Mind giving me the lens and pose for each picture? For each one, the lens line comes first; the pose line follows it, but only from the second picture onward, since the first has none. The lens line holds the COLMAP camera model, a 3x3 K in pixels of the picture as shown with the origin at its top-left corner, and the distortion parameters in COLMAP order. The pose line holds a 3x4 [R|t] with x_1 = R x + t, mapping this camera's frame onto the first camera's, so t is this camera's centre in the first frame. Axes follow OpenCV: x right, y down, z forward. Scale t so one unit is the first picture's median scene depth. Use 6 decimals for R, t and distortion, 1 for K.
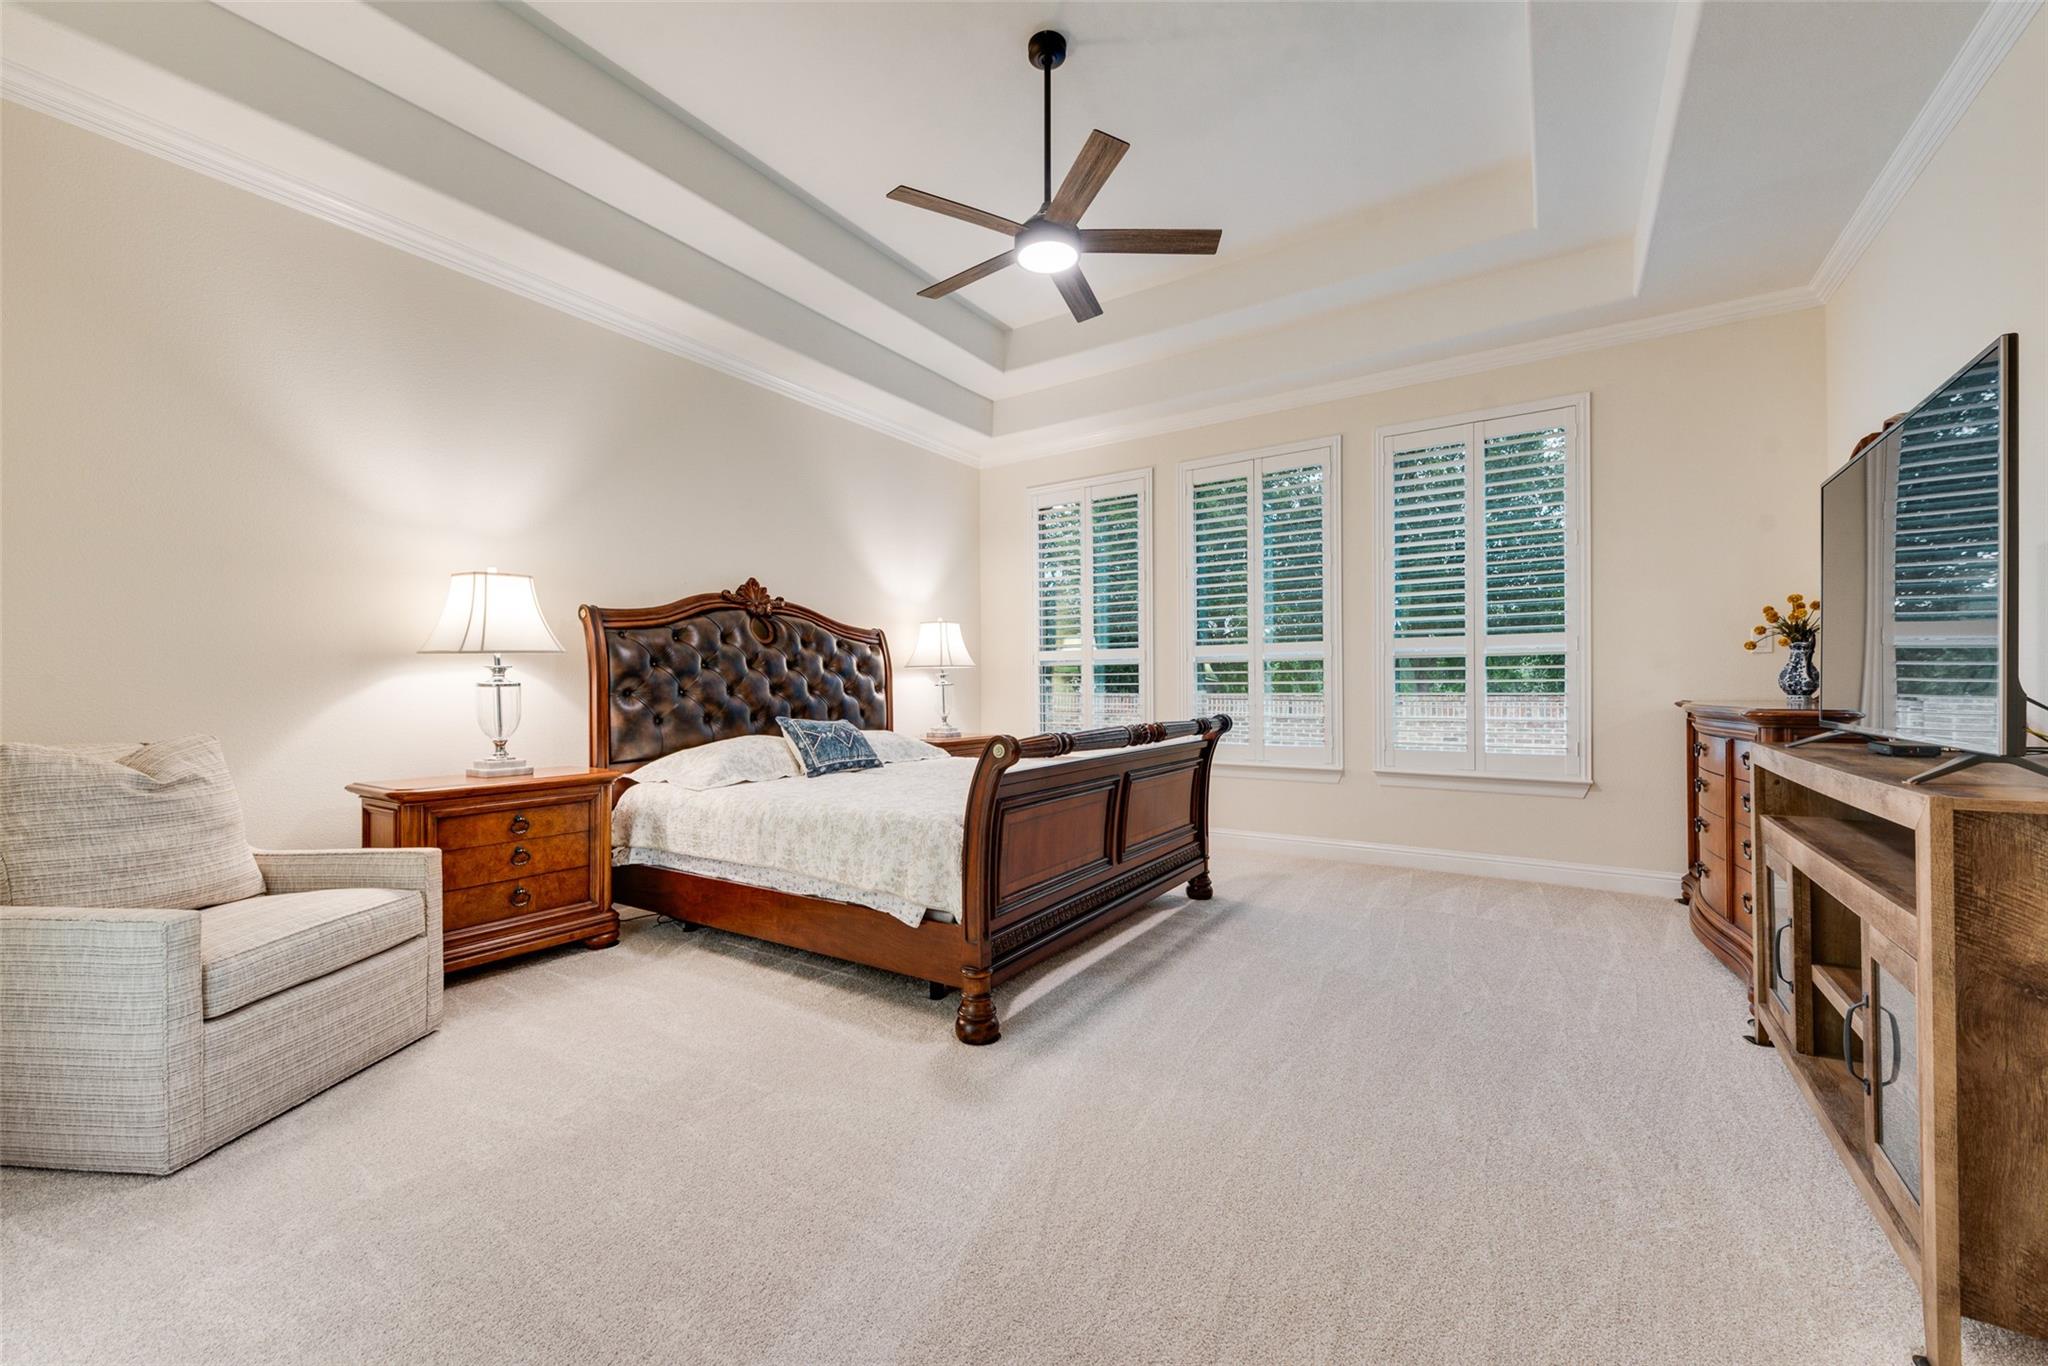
lens RADIAL K [[805.9, 0, 1026.8], [0, 805.9, 692.0], [0, 0, 1]] dist [-0.000945, -0.000115]
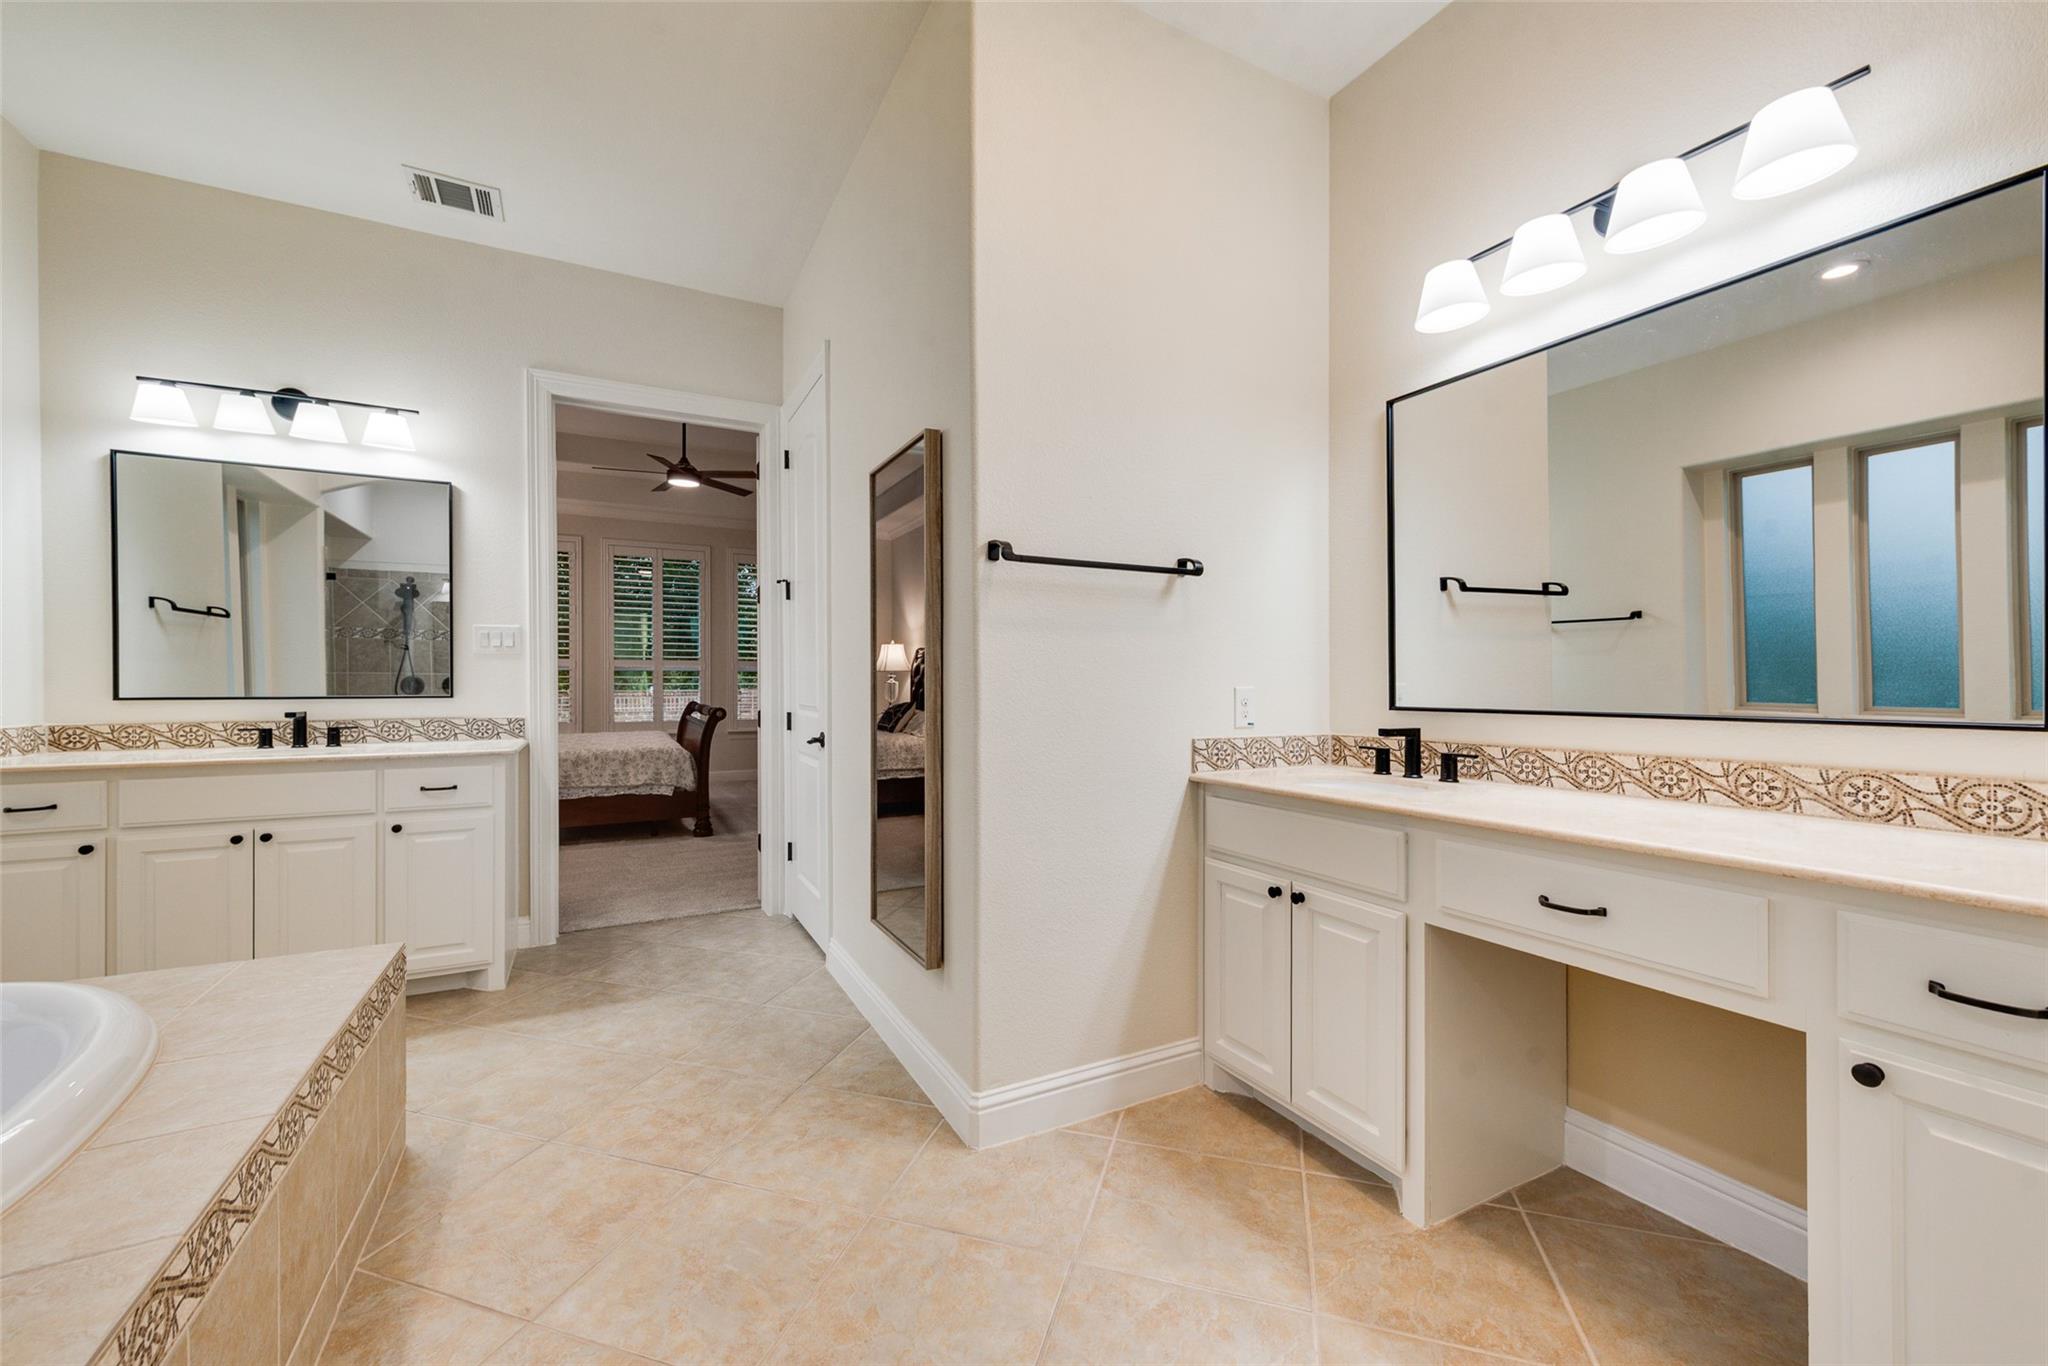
lens RADIAL K [[805.9, 0, 1026.8], [0, 805.9, 692.0], [0, 0, 1]] dist [-0.000945, -0.000115]
pose [[0.481378, -0.003791, 0.876505, -1.489360], [-0.002296, 0.999982, 0.005586, -0.009972], [-0.876510, -0.004702, 0.481360, -0.864204]]
